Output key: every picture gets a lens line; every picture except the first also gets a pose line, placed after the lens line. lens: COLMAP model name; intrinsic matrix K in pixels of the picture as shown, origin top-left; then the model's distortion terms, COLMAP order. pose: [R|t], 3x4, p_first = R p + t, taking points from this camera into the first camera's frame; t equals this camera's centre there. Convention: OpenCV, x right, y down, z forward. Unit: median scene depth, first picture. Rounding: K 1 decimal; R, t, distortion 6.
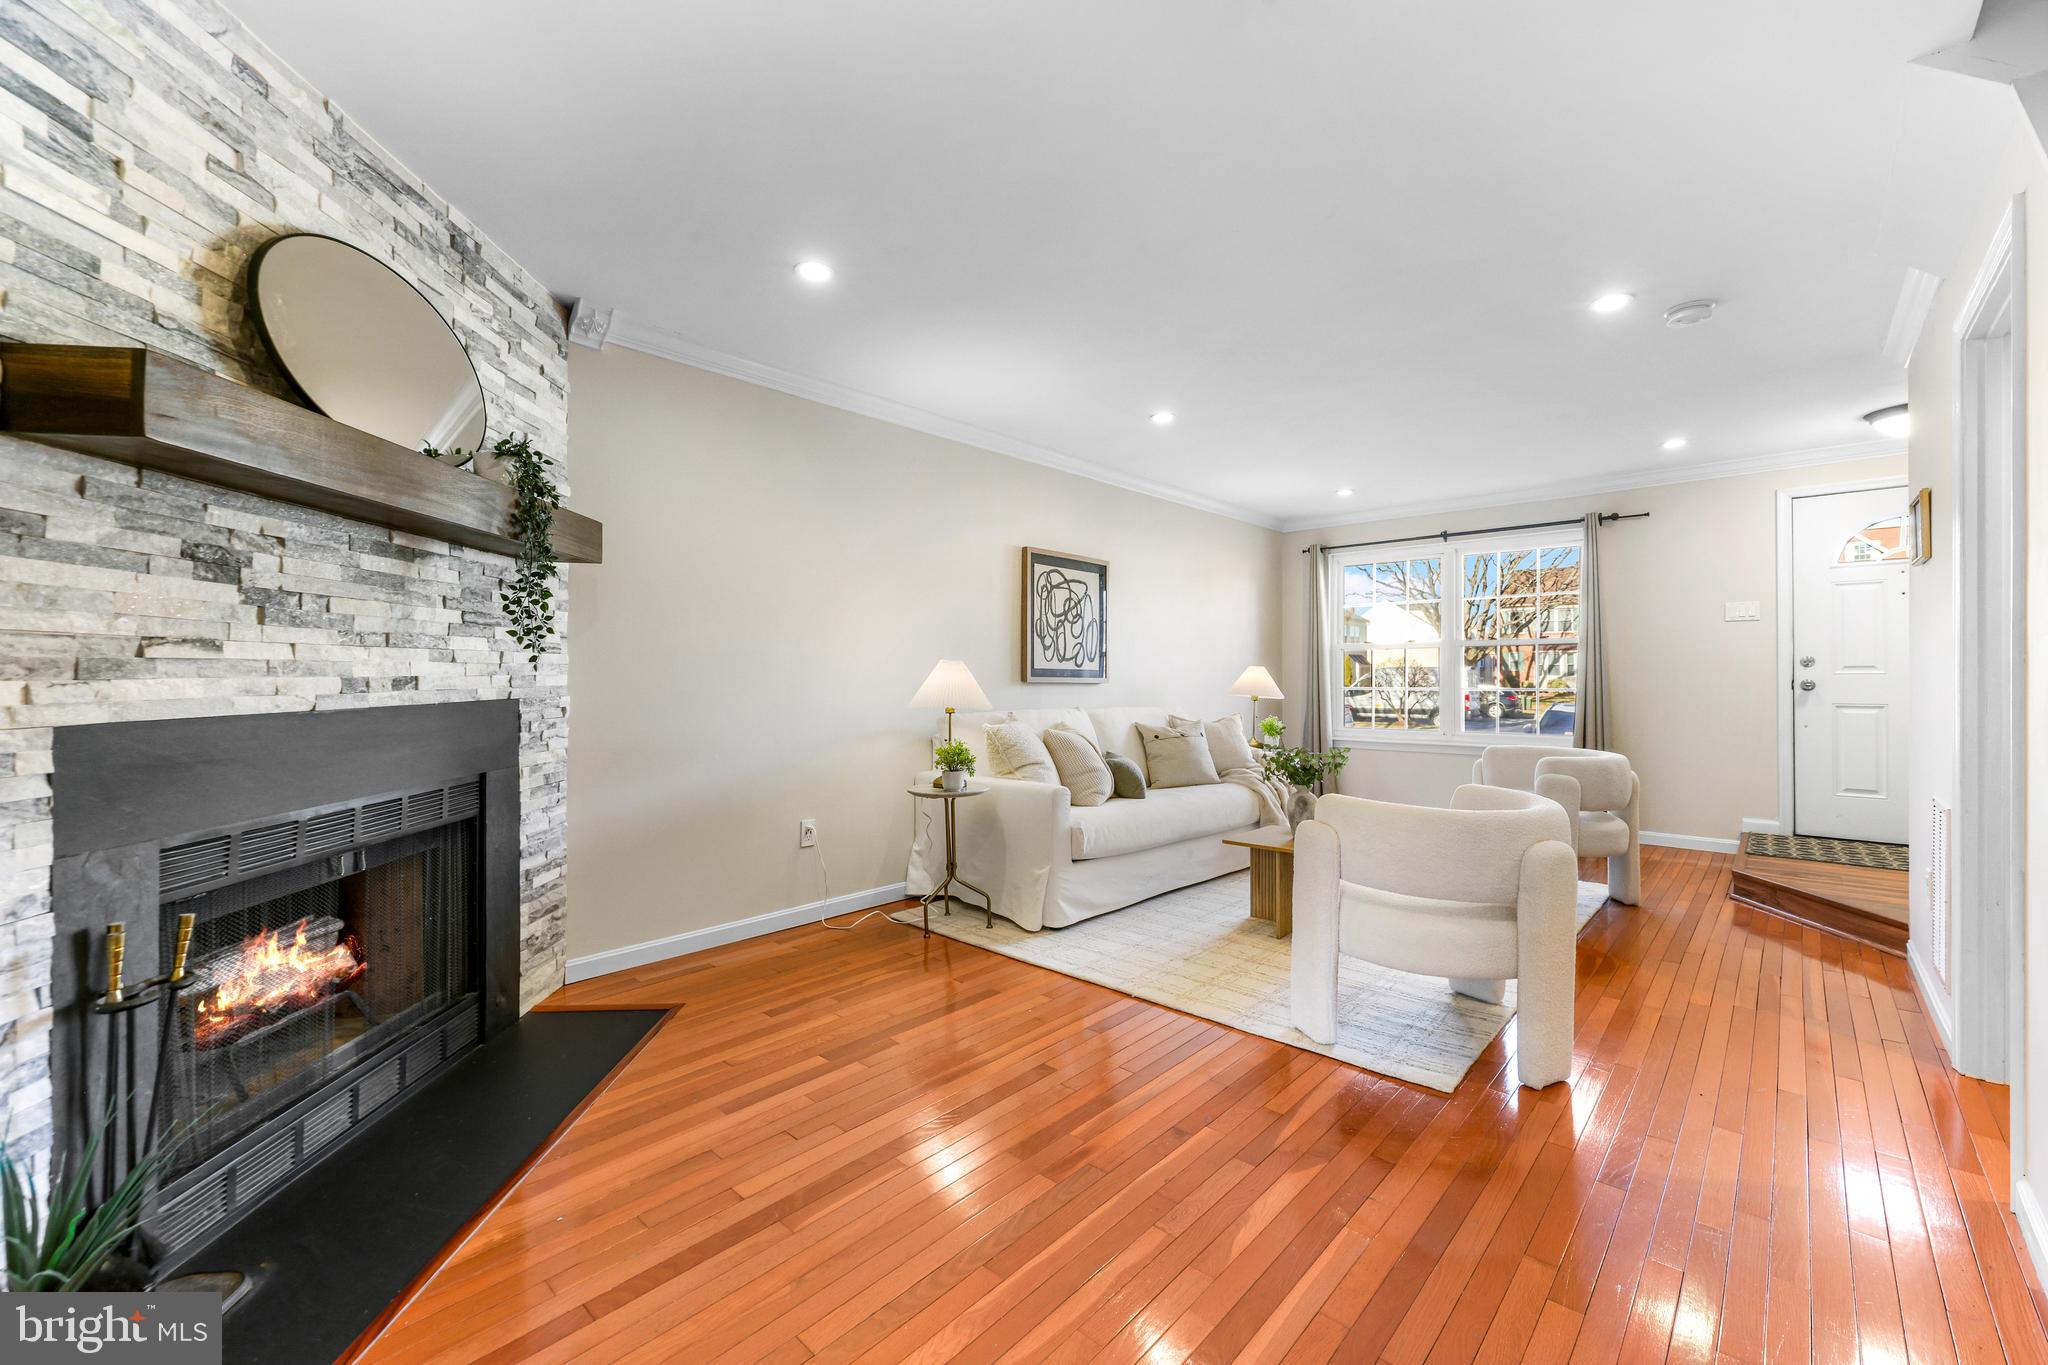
lens RADIAL K [[837.6, 0, 1027.1], [0, 837.6, 672.3], [0, 0, 1]] dist [0.000503, 0.000232]
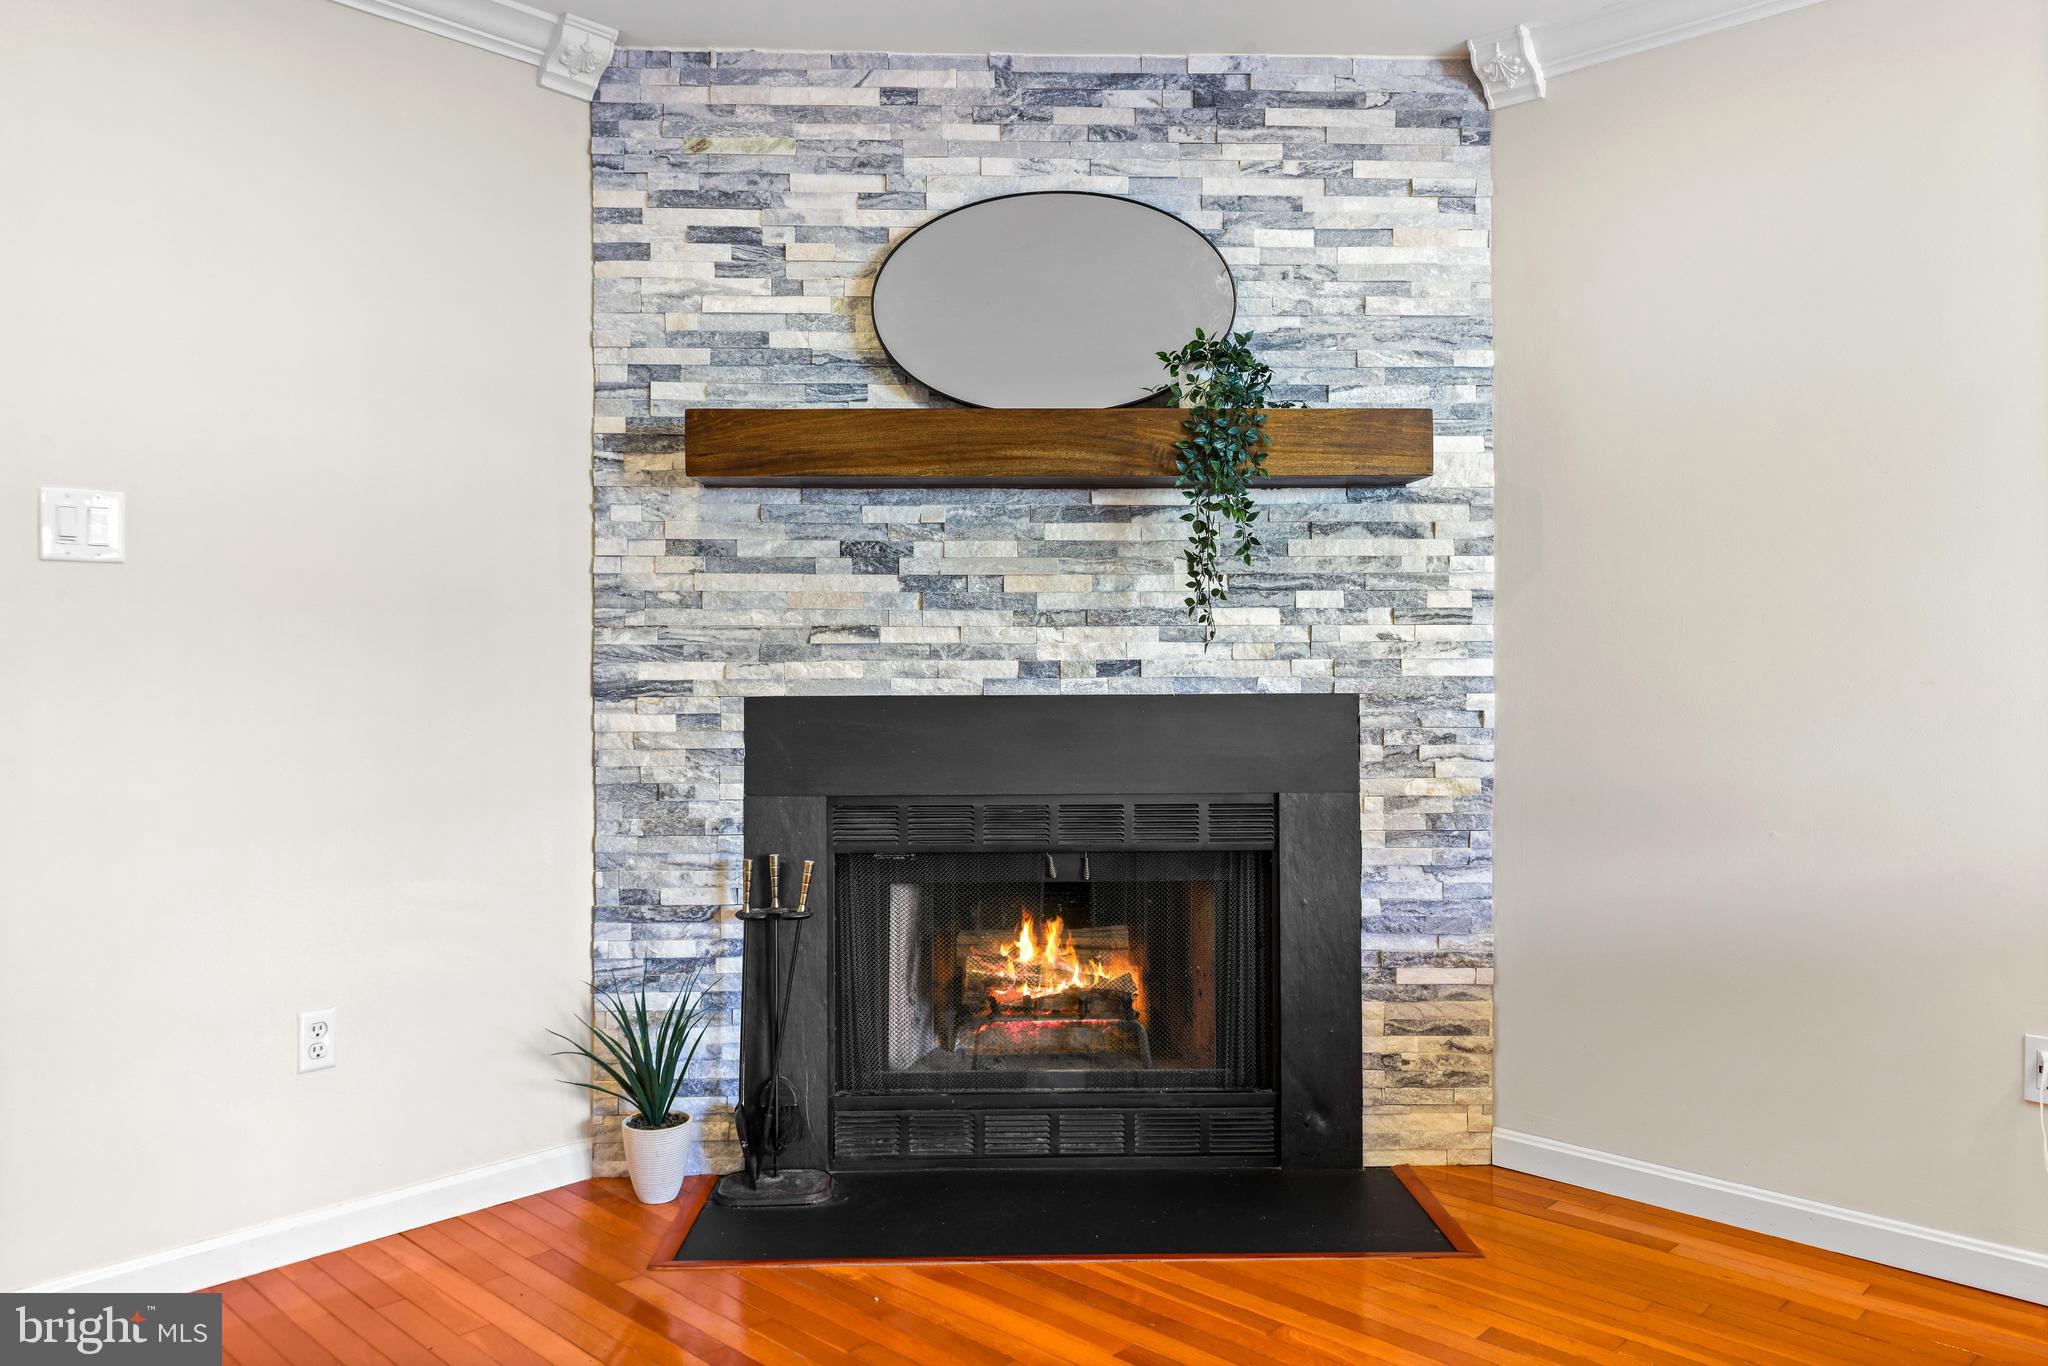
lens RADIAL K [[1540.3, 0, 1049.4], [0, 1540.3, 652.2], [0, 0, 1]] dist [-0.010075, -0.004907]
pose [[-0.033569, 0.003394, -0.999431, 0.440424], [0.002004, 0.999992, 0.003329, -0.004568], [0.999434, -0.001891, -0.033576, 0.542373]]
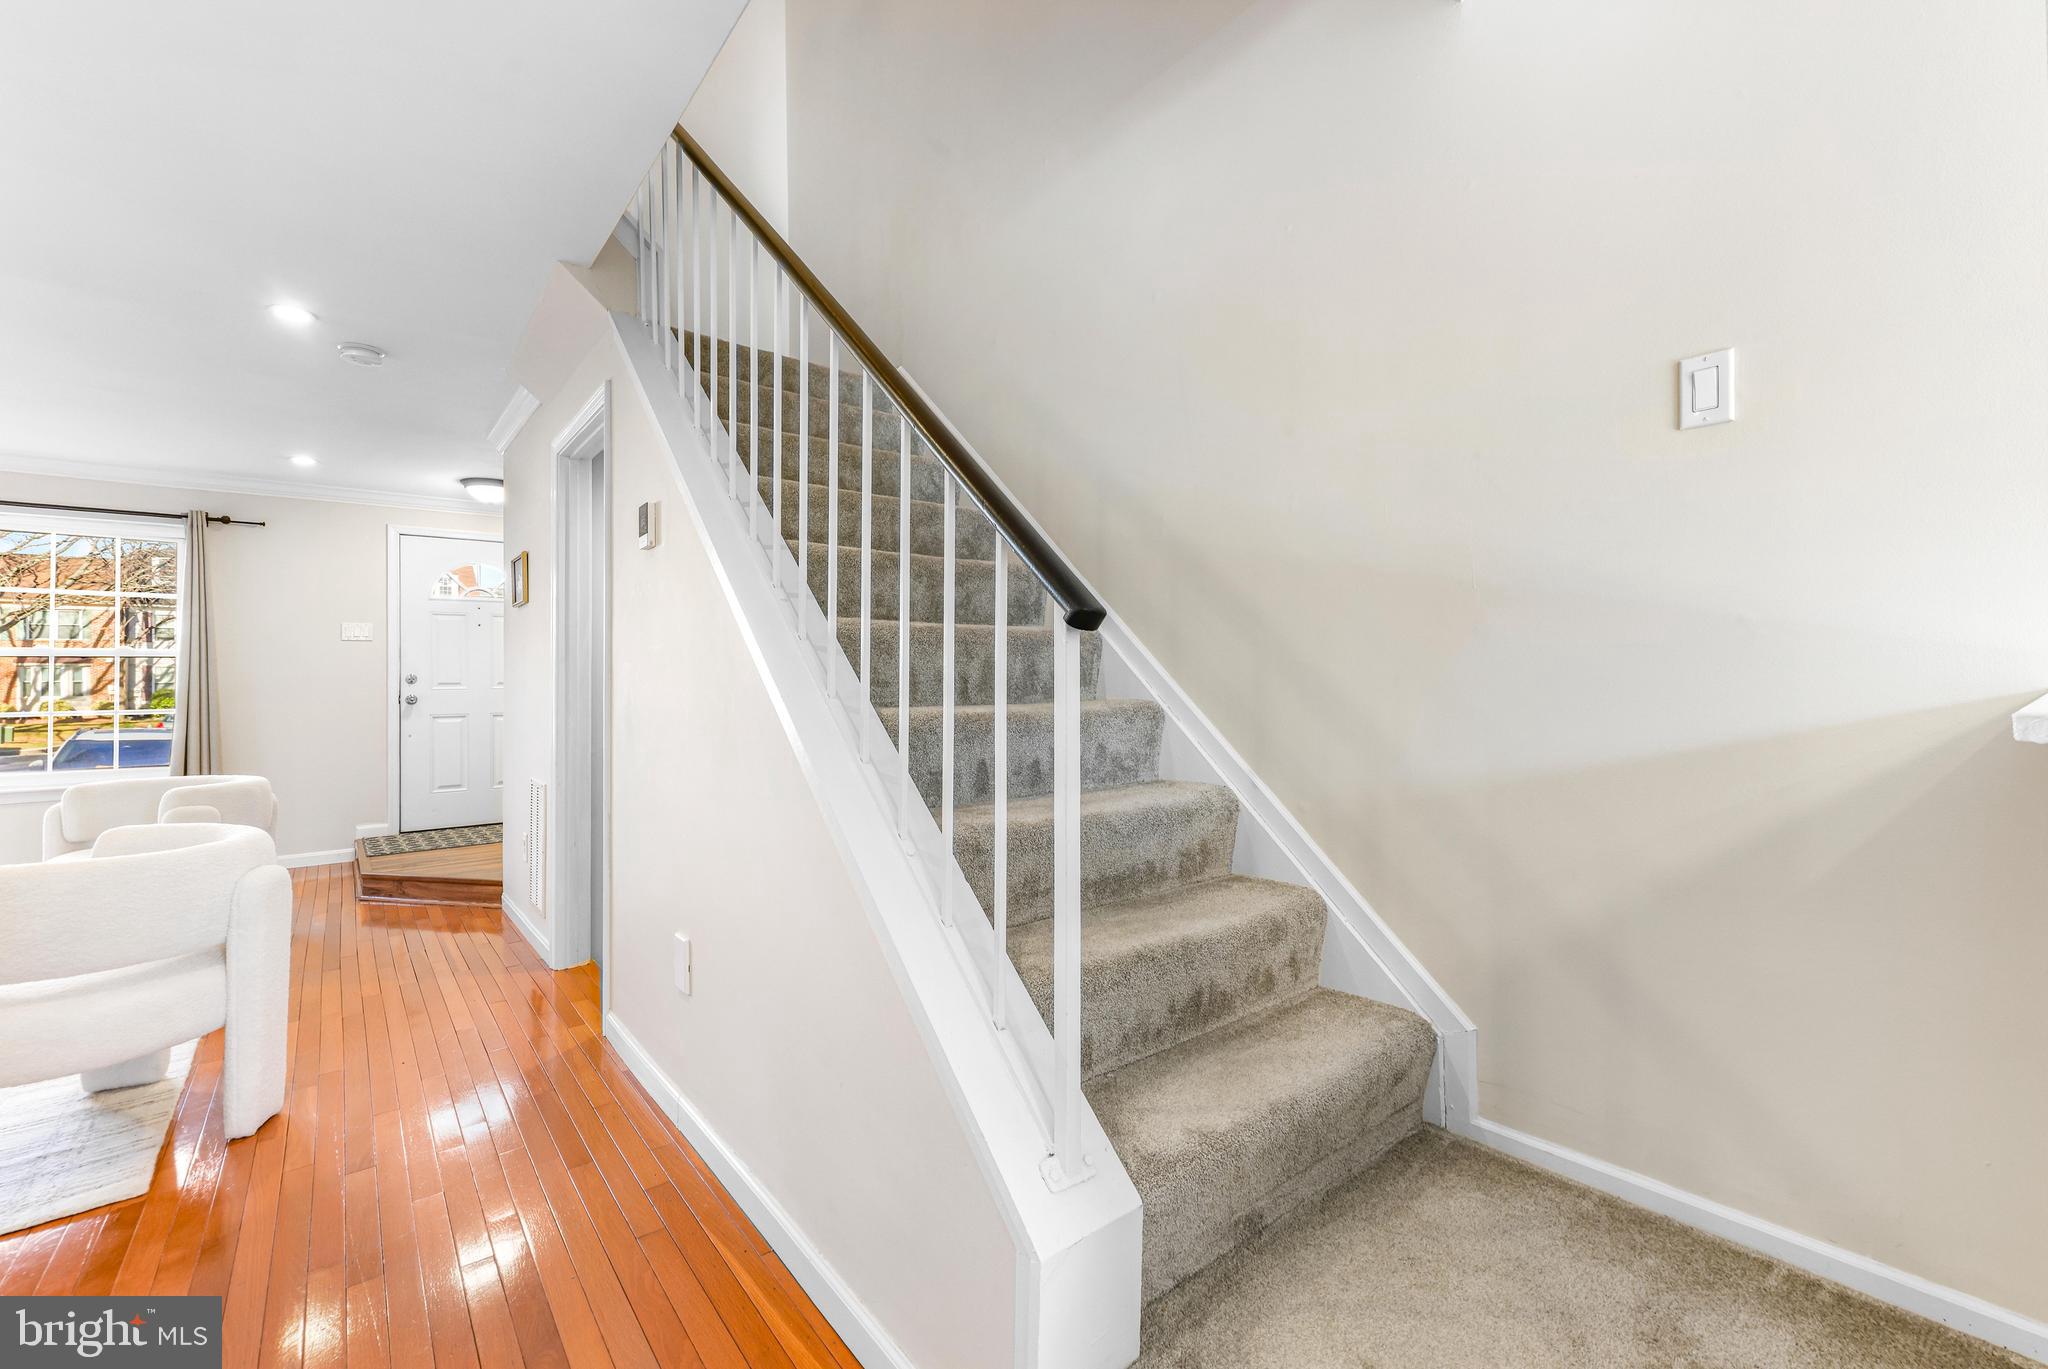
lens RADIAL K [[837.6, 0, 1027.4], [0, 837.6, 672.4], [0, 0, 1]] dist [0.000503, 0.000232]
pose [[0.139403, 0.015034, 0.990122, -0.110396], [0.006392, 0.999850, -0.016081, 0.002156], [-0.990215, 0.008571, 0.139286, 0.007072]]
